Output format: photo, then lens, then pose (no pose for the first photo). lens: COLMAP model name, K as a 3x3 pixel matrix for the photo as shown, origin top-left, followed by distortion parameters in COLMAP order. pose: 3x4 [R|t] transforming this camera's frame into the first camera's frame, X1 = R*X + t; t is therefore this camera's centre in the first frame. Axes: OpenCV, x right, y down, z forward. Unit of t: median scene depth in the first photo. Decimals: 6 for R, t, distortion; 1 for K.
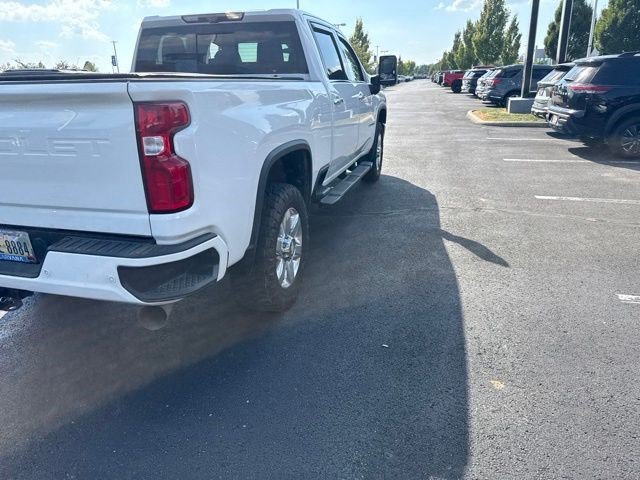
lens RADIAL K [[454.8, 0, 322.7], [0, 454.8, 237.0], [0, 0, 1]] dist [0.027619, -0.042336]
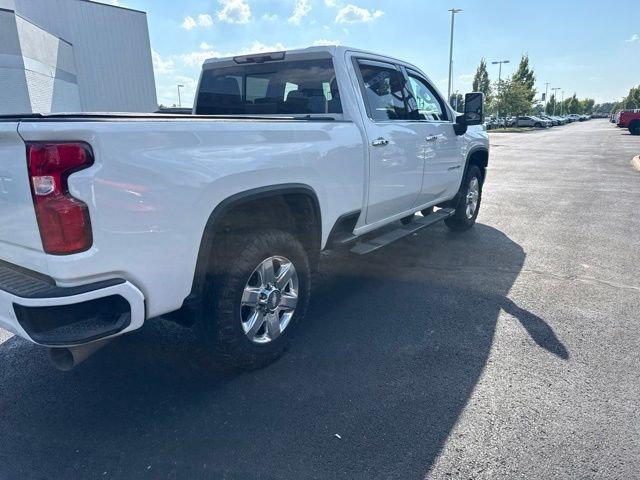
lens RADIAL K [[455.8, 0, 322.4], [0, 455.8, 240.9], [0, 0, 1]] dist [0.029347, -0.043676]
pose [[0.944657, 0.091964, -0.314905, 0.240663], [-0.113378, 0.992276, -0.050330, -0.047074], [0.307844, 0.083248, 0.947788, 0.123919]]
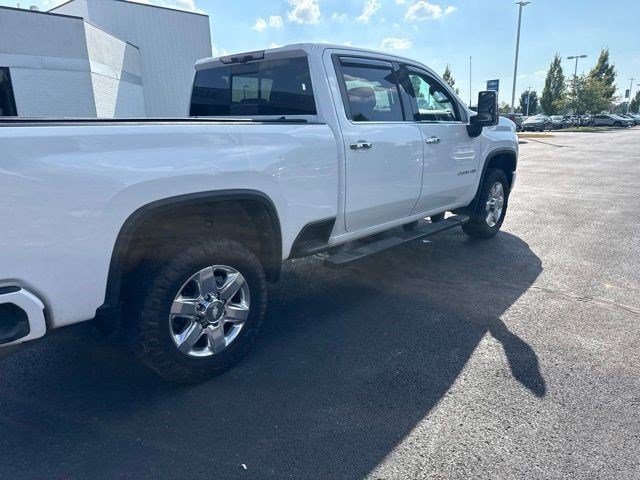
lens RADIAL K [[455.8, 0, 322.4], [0, 455.8, 240.9], [0, 0, 1]] dist [0.029347, -0.043676]
pose [[0.889889, 0.123534, -0.439133, 0.384810], [-0.152046, 0.987912, -0.030202, -0.091676], [0.430093, 0.093645, 0.897914, 0.235844]]
